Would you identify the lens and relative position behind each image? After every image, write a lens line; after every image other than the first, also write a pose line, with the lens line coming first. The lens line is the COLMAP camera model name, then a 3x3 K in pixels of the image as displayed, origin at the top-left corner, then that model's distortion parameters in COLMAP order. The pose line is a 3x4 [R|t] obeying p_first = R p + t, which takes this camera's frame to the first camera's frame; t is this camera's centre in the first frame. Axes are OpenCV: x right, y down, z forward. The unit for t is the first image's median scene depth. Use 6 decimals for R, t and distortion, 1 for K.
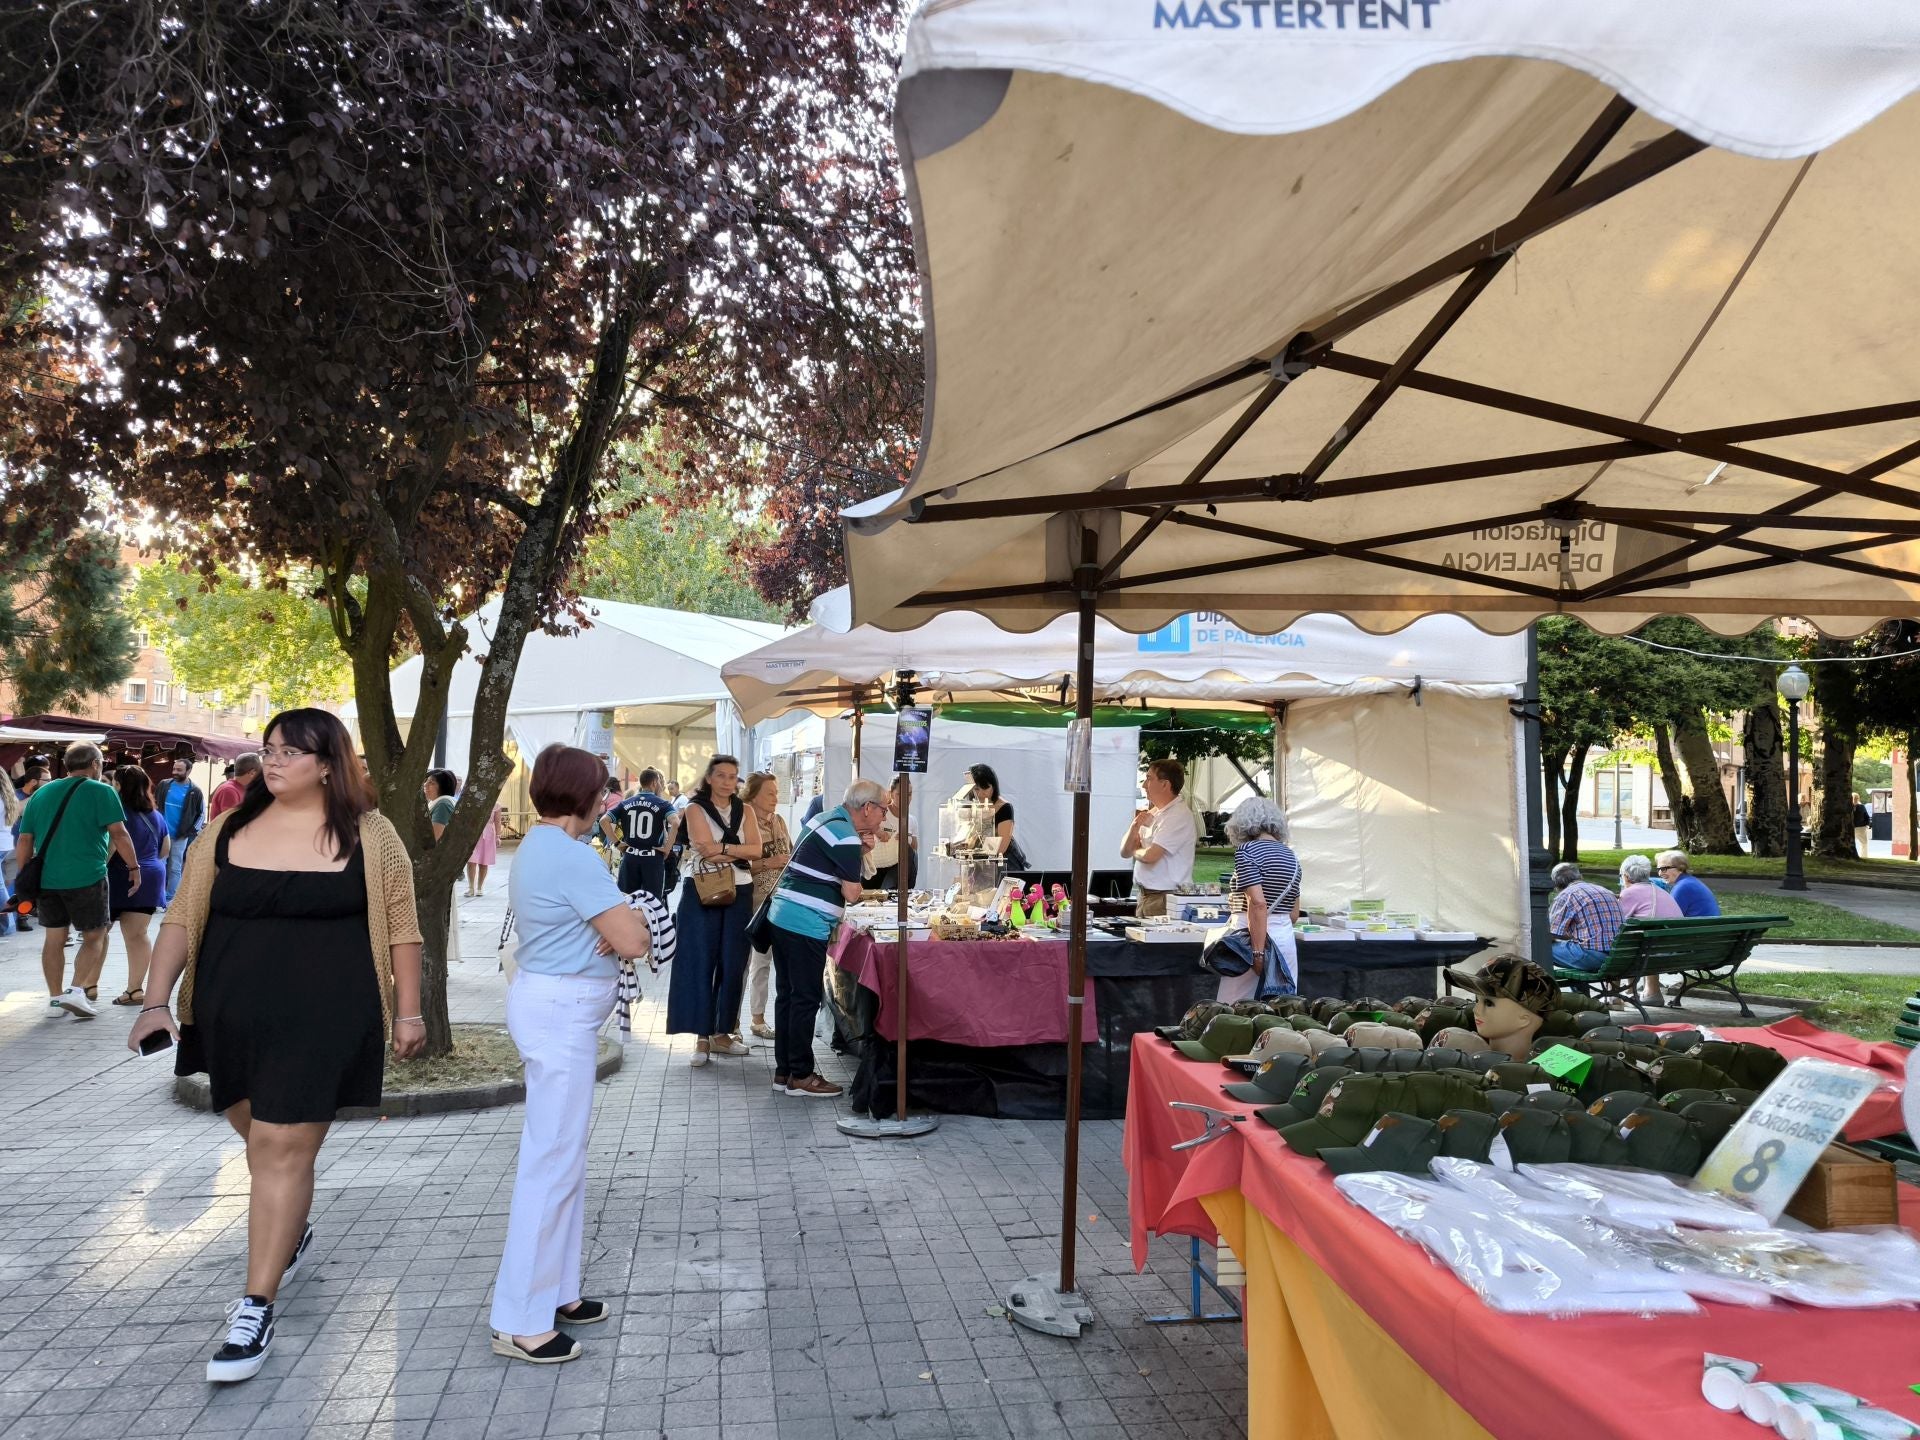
lens RADIAL K [[1296.1, 0, 965.3], [0, 1296.1, 733.4], [0, 0, 1]] dist [0.064532, -0.069912]
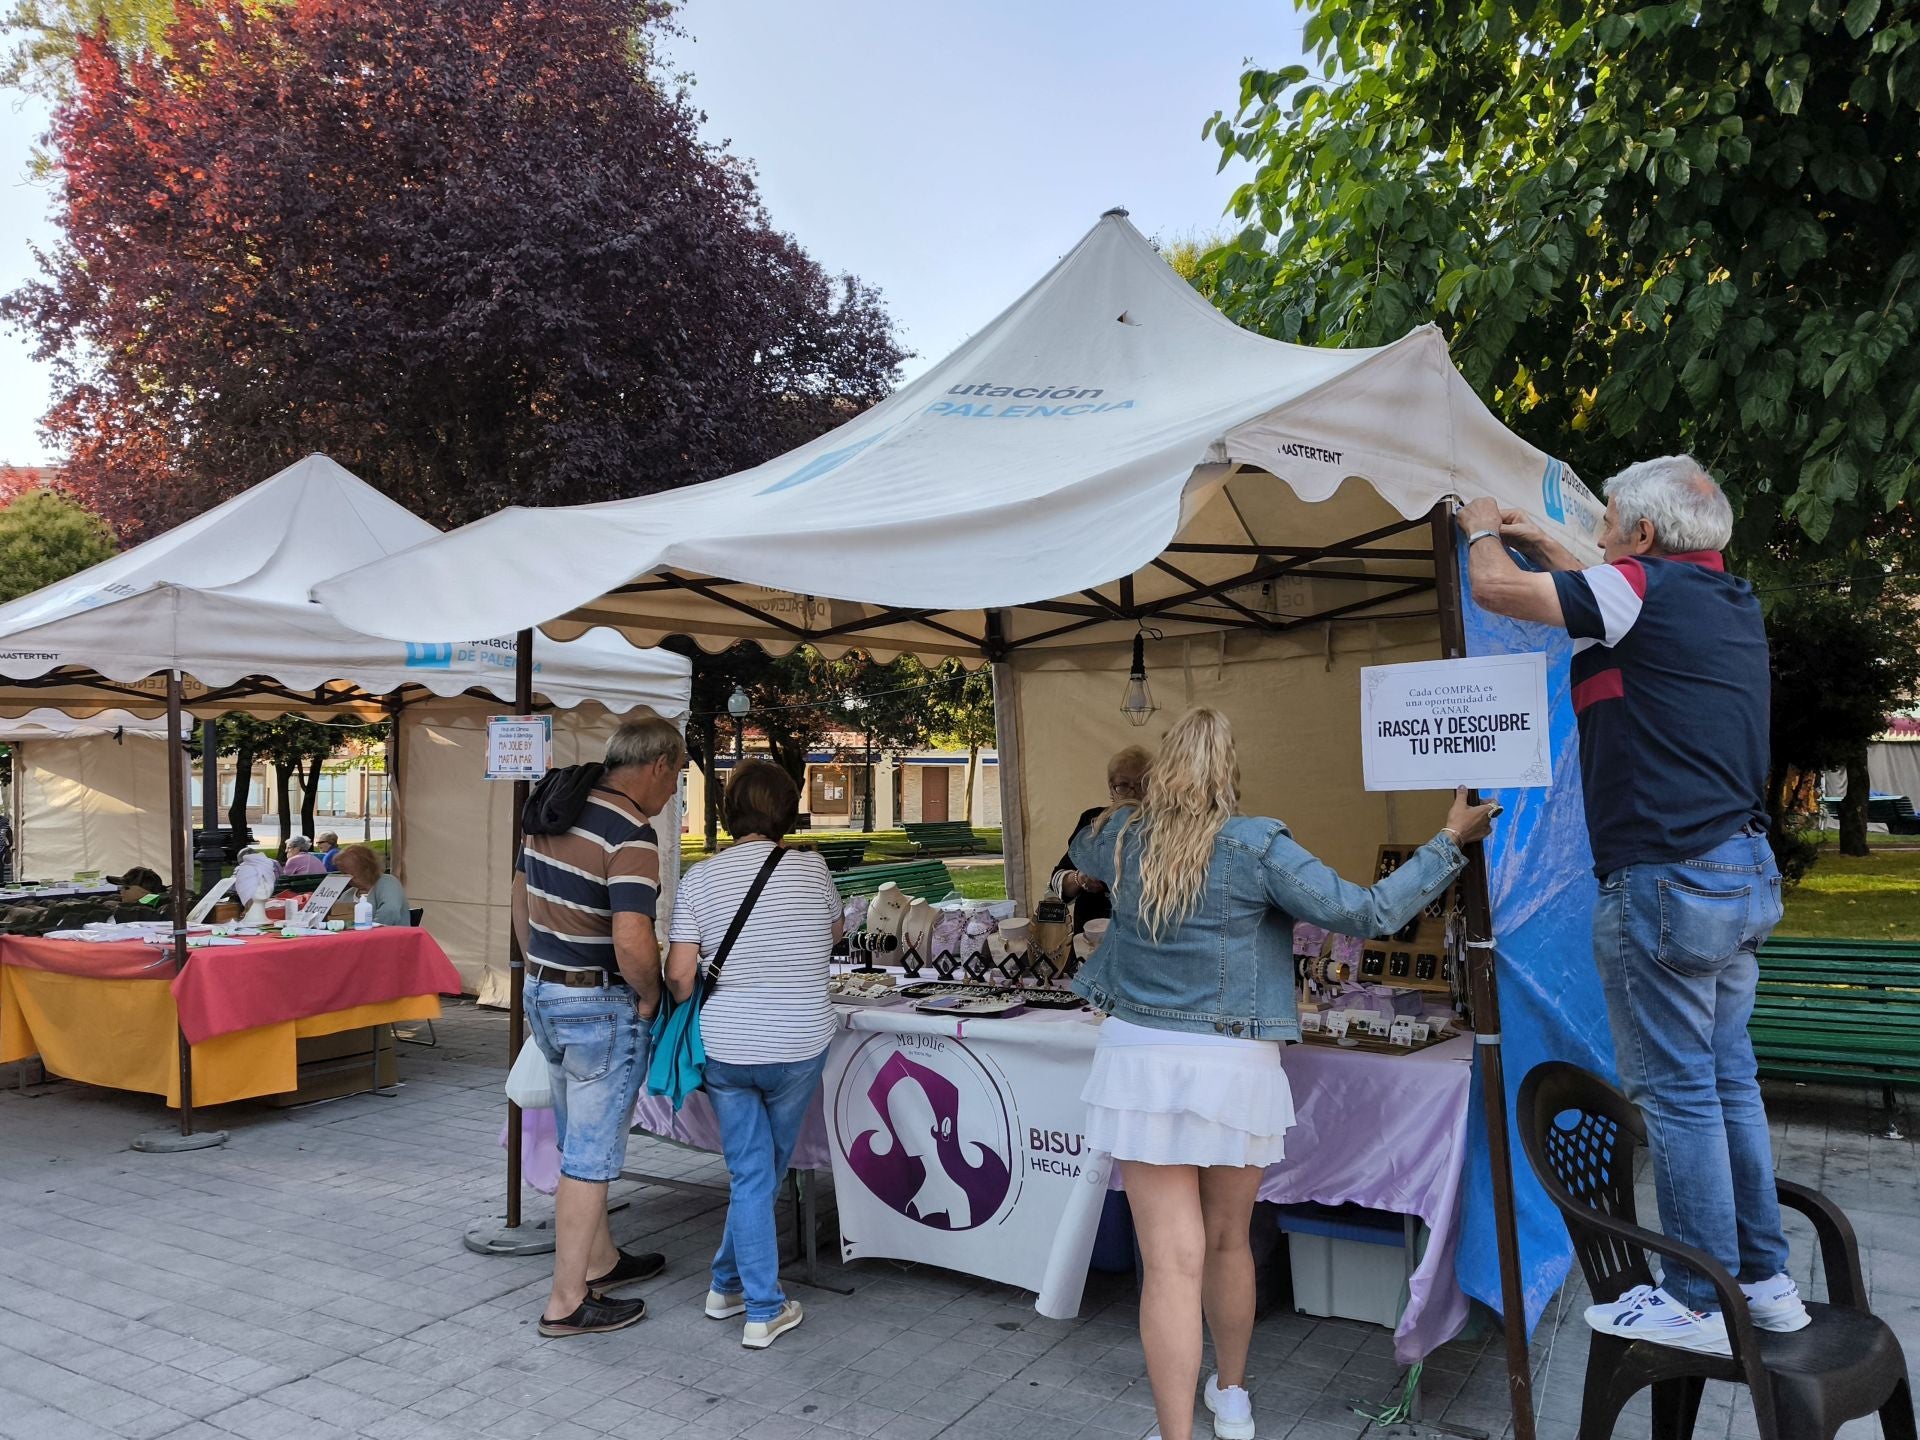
lens RADIAL K [[1296.1, 0, 965.3], [0, 1296.1, 733.4], [0, 0, 1]] dist [0.064532, -0.069912]
pose [[0.648158, 0.006625, 0.761477, -0.164595], [-0.006274, 0.999975, -0.003360, -0.027629], [-0.761480, -0.002599, 0.648183, -0.651928]]
